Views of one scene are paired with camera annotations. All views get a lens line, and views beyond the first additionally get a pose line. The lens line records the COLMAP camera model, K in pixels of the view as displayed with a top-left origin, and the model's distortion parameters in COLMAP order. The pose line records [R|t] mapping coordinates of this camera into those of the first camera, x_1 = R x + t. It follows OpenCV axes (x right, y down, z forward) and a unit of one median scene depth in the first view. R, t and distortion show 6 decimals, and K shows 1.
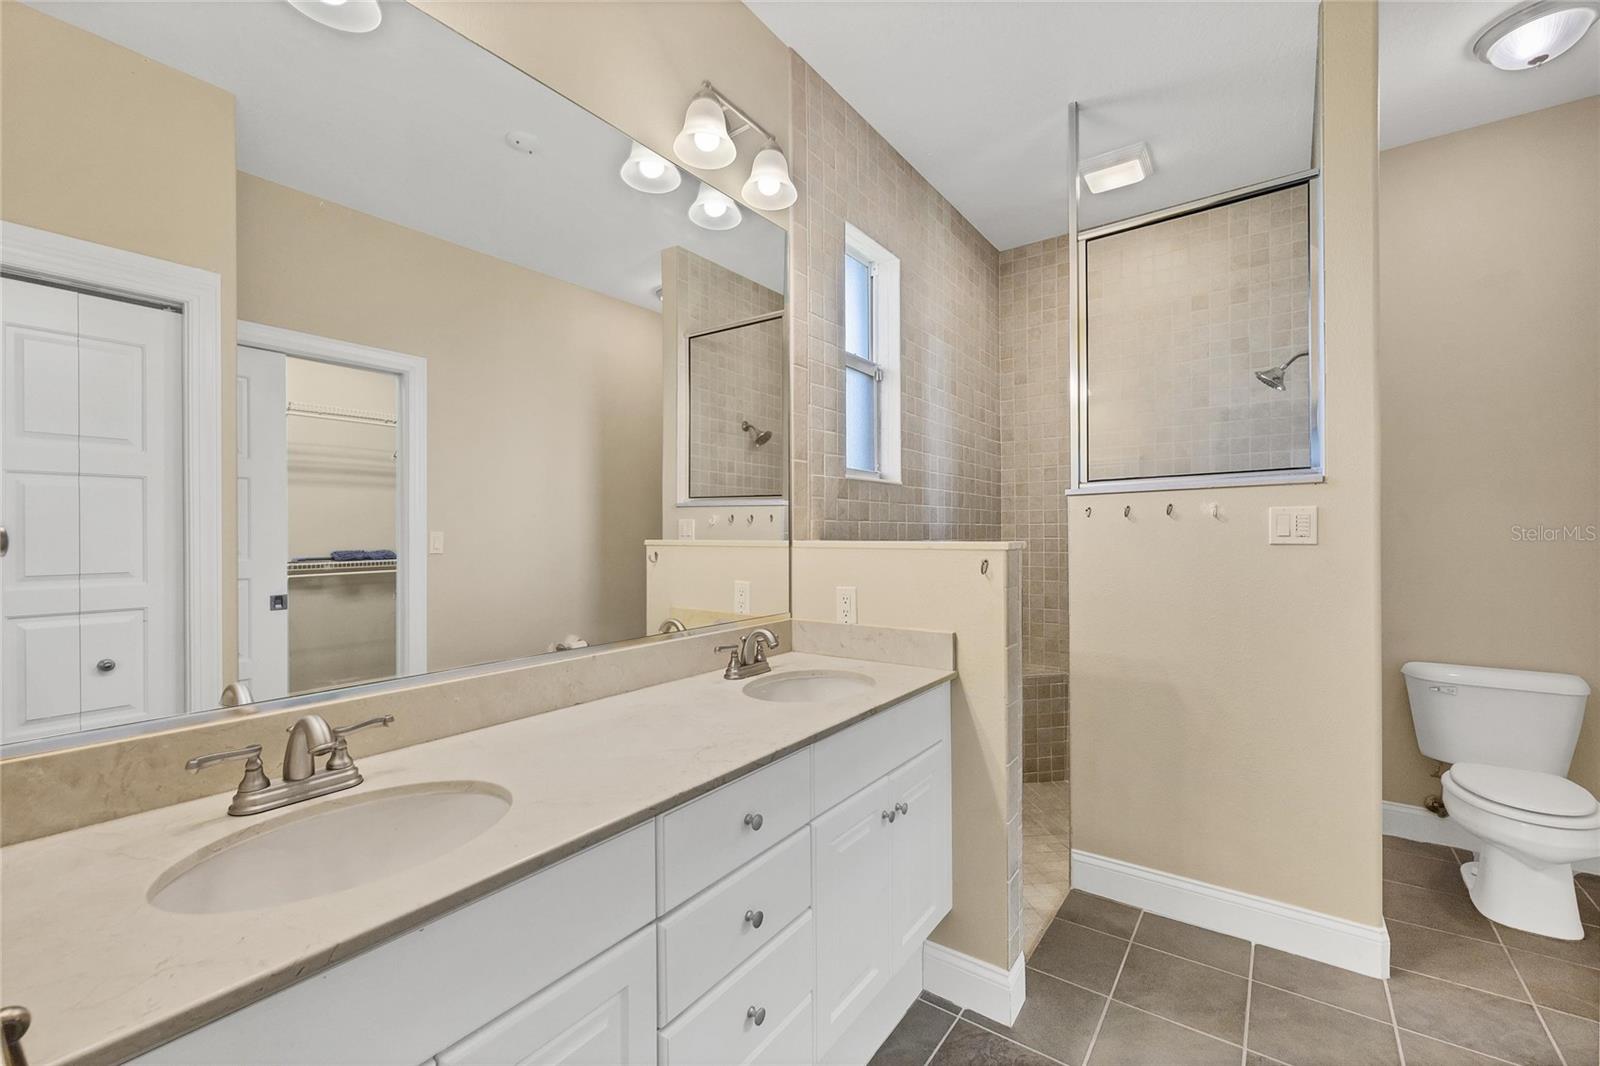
lens RADIAL K [[660.1, 0, 807.2], [0, 660.1, 537.1], [0, 0, 1]] dist [0.001207, 0.000352]
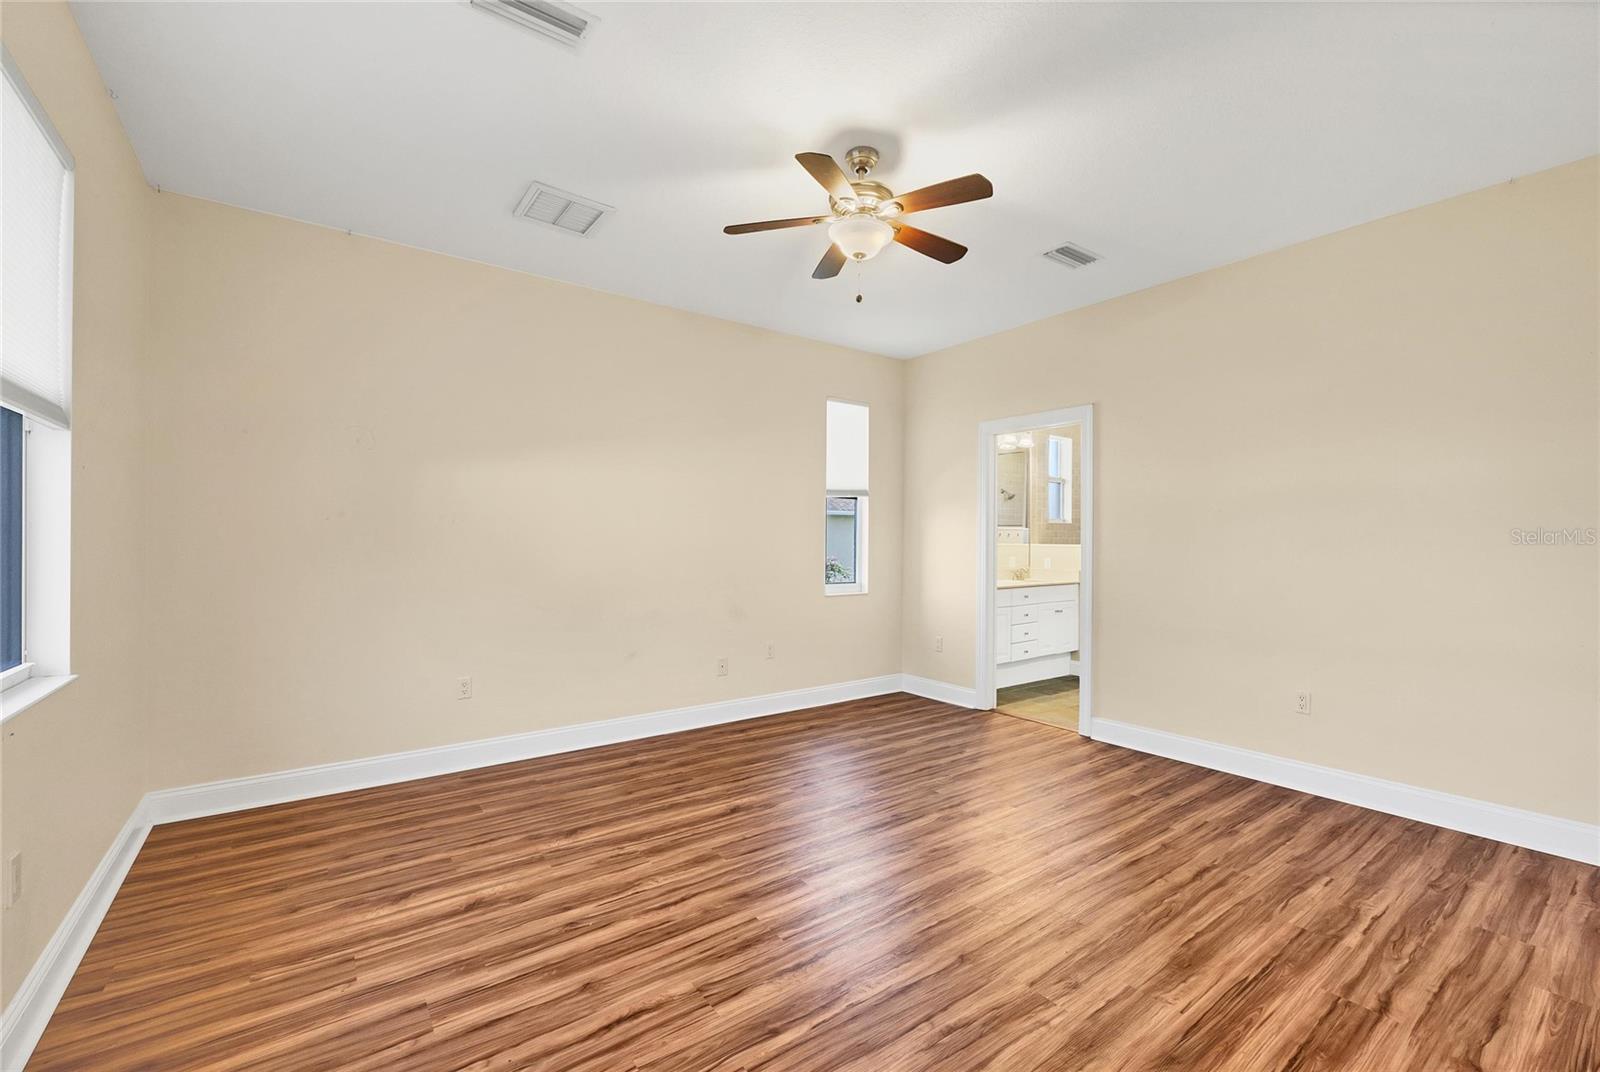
lens RADIAL K [[660.1, 0, 804.7], [0, 660.1, 539.2], [0, 0, 1]] dist [0.001207, 0.000352]
pose [[0.948389, 0.003337, -0.317092, -0.037703], [-0.006888, 0.999925, -0.010078, 0.021706], [0.317035, 0.011742, 0.948341, -2.097898]]
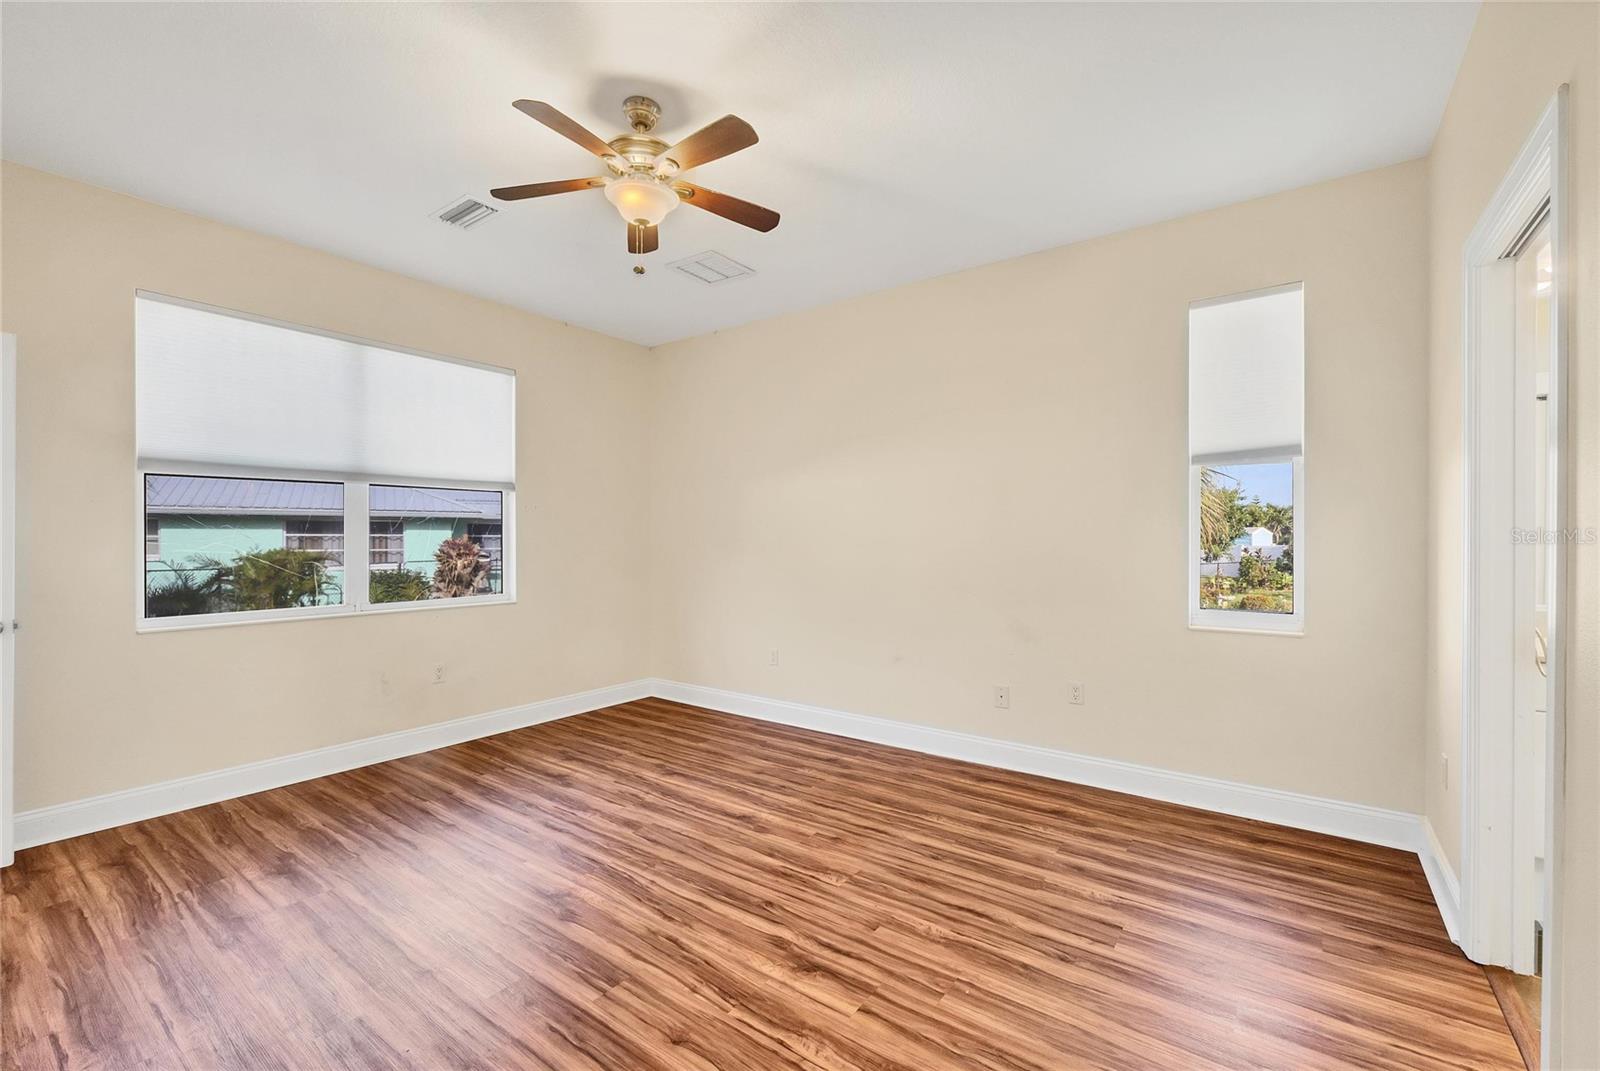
lens RADIAL K [[660.1, 0, 802.0], [0, 660.1, 544.4], [0, 0, 1]] dist [0.001207, 0.000352]
pose [[-0.013733, 0.004721, -0.999895, 0.674765], [-0.004413, 0.999979, 0.004782, 0.013226], [0.999896, 0.004478, -0.013712, -0.789635]]
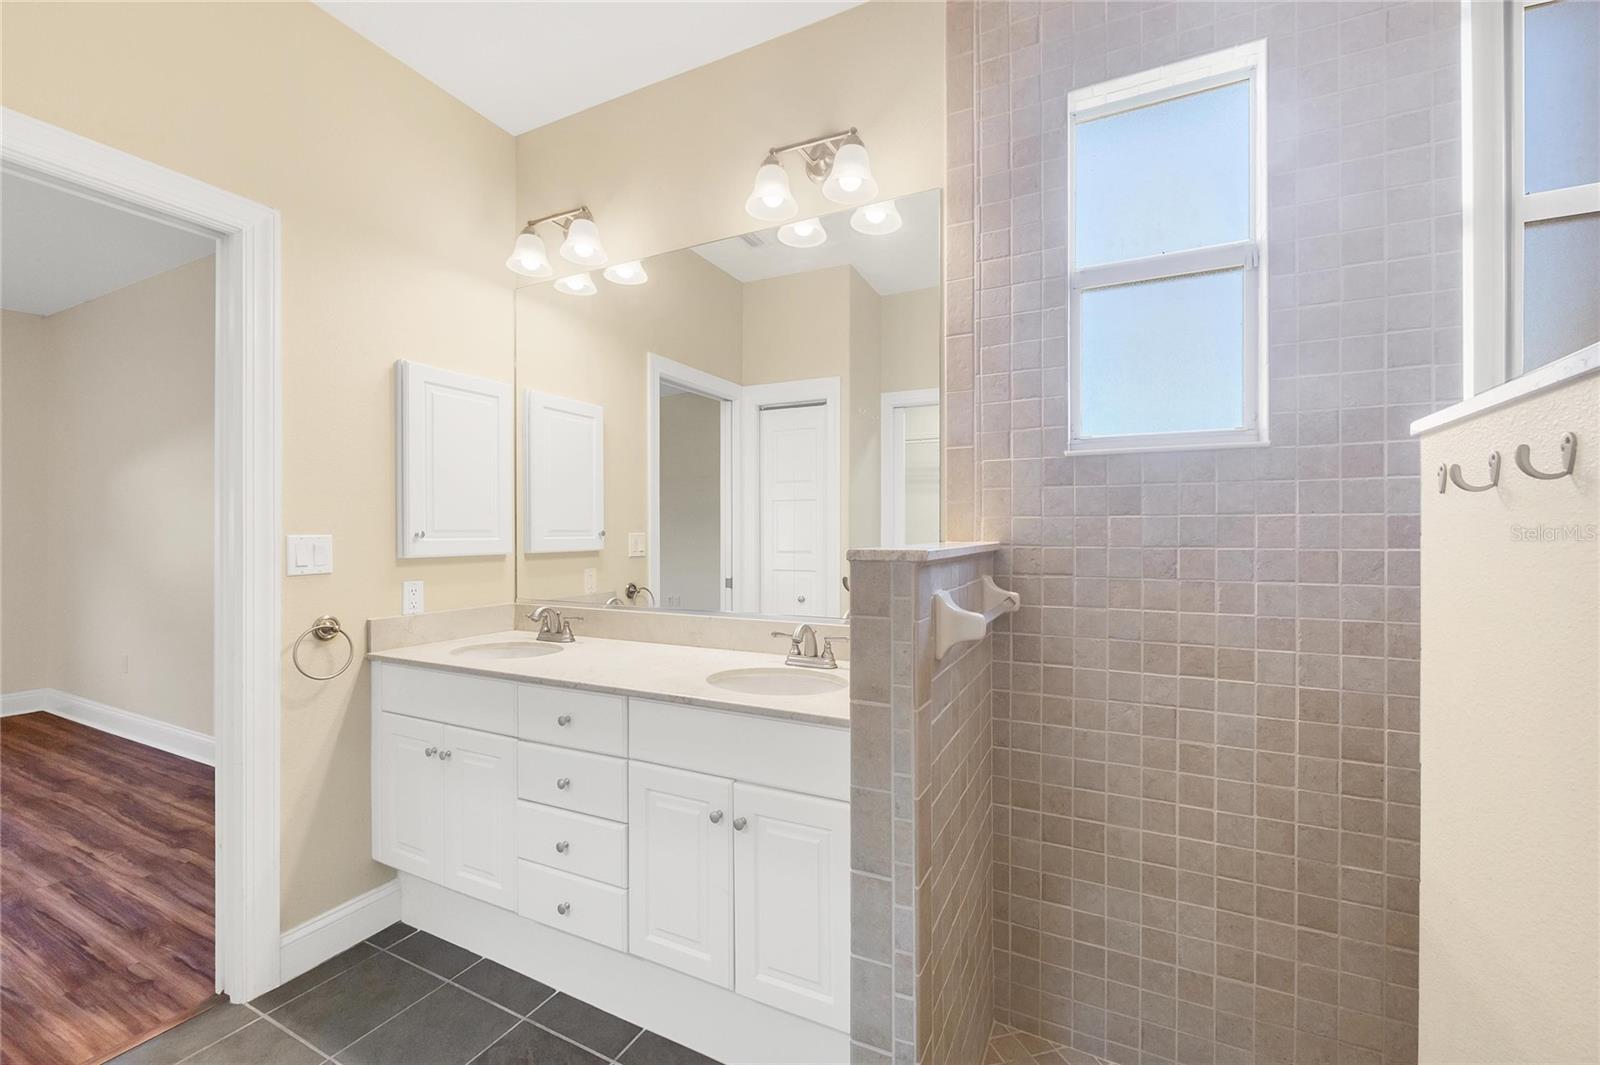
lens RADIAL K [[660.1, 0, 791.5], [0, 660.1, 523.2], [0, 0, 1]] dist [0.001207, 0.000352]
pose [[0.136749, -0.005347, -0.990591, 0.712431], [-0.003332, 0.999977, -0.005858, -0.012357], [0.990600, 0.004102, 0.136728, 0.608683]]
